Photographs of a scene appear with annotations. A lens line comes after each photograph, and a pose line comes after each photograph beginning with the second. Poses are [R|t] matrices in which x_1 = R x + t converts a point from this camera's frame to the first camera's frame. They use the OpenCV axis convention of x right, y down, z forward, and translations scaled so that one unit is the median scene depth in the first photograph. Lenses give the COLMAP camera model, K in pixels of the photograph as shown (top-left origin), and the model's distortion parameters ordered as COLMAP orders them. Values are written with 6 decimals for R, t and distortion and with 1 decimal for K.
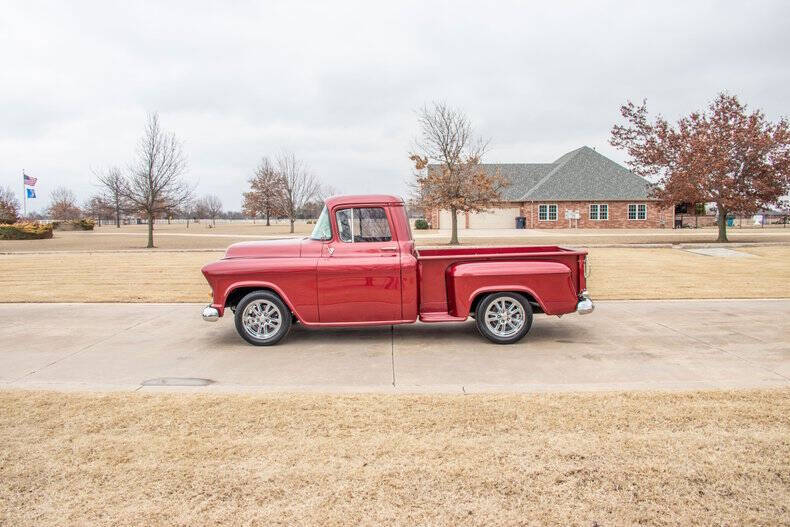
lens RADIAL K [[635.5, 0, 394.7], [0, 635.5, 262.2], [0, 0, 1]] dist [-0.125554, 0.084289]
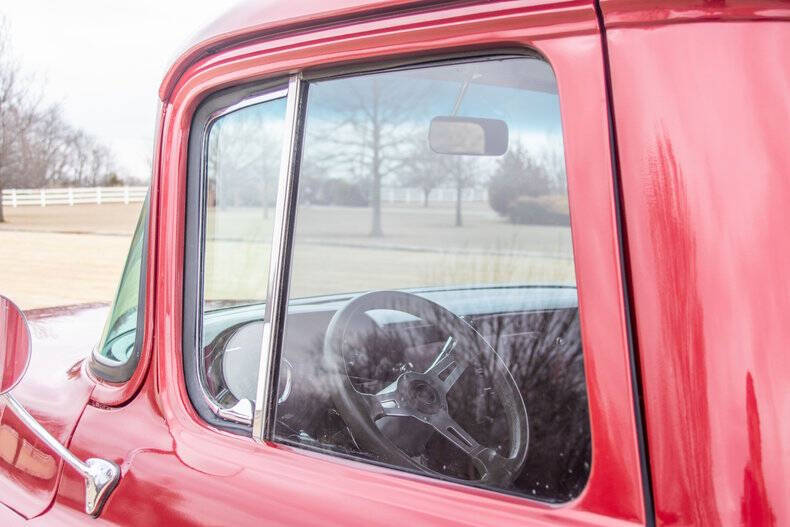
lens RADIAL K [[1182.9, 0, 394.1], [0, 1182.9, 262.7], [0, 0, 1]] dist [-0.042059, 0.000000]
pose [[0.735260, 0.058084, -0.675291, 0.067911], [-0.067500, 0.997643, 0.012315, -0.060227], [0.674415, 0.036527, 0.737448, 0.878170]]
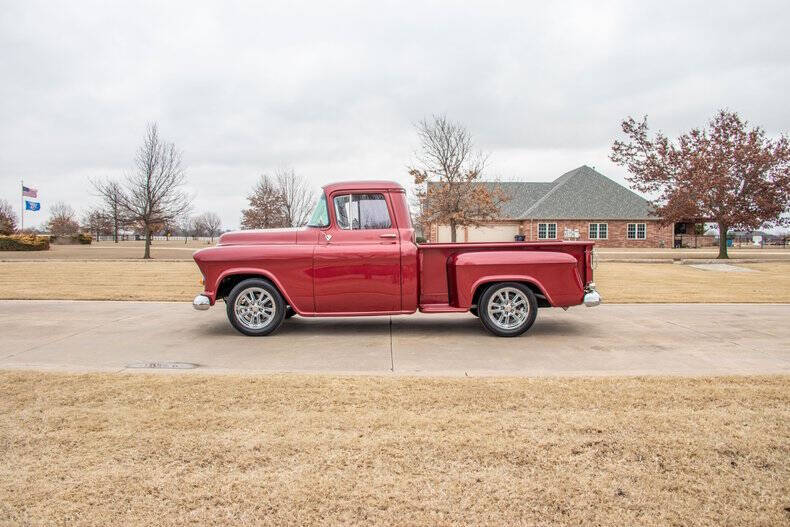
lens RADIAL K [[635.5, 0, 394.3], [0, 635.5, 264.3], [0, 0, 1]] dist [-0.125554, 0.084289]
pose [[0.999941, 0.010677, 0.001934, -0.001569], [-0.010616, 0.999520, -0.029089, 0.048619], [-0.002244, 0.029067, 0.999575, 0.039665]]
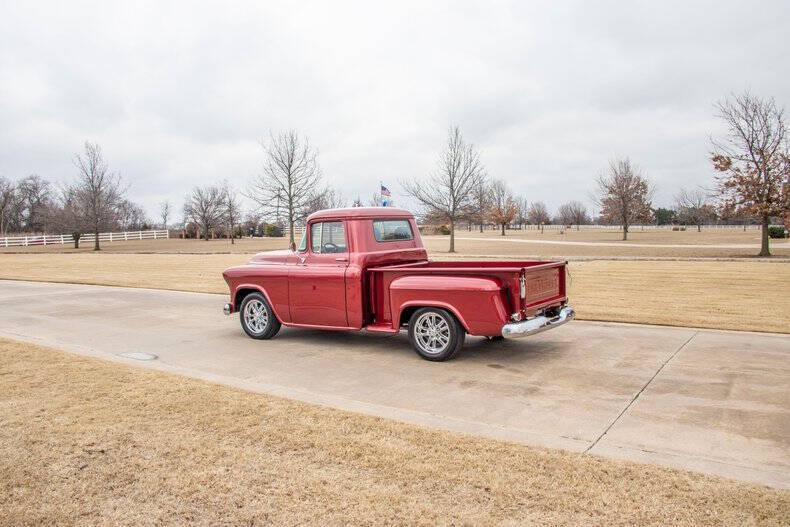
lens RADIAL K [[635.5, 0, 395.3], [0, 635.5, 265.0], [0, 0, 1]] dist [-0.125554, 0.084289]
pose [[0.833580, 0.030193, -0.551574, 0.649888], [-0.032888, 0.999447, 0.005006, -0.020513], [0.551420, 0.013967, 0.834111, 0.151503]]
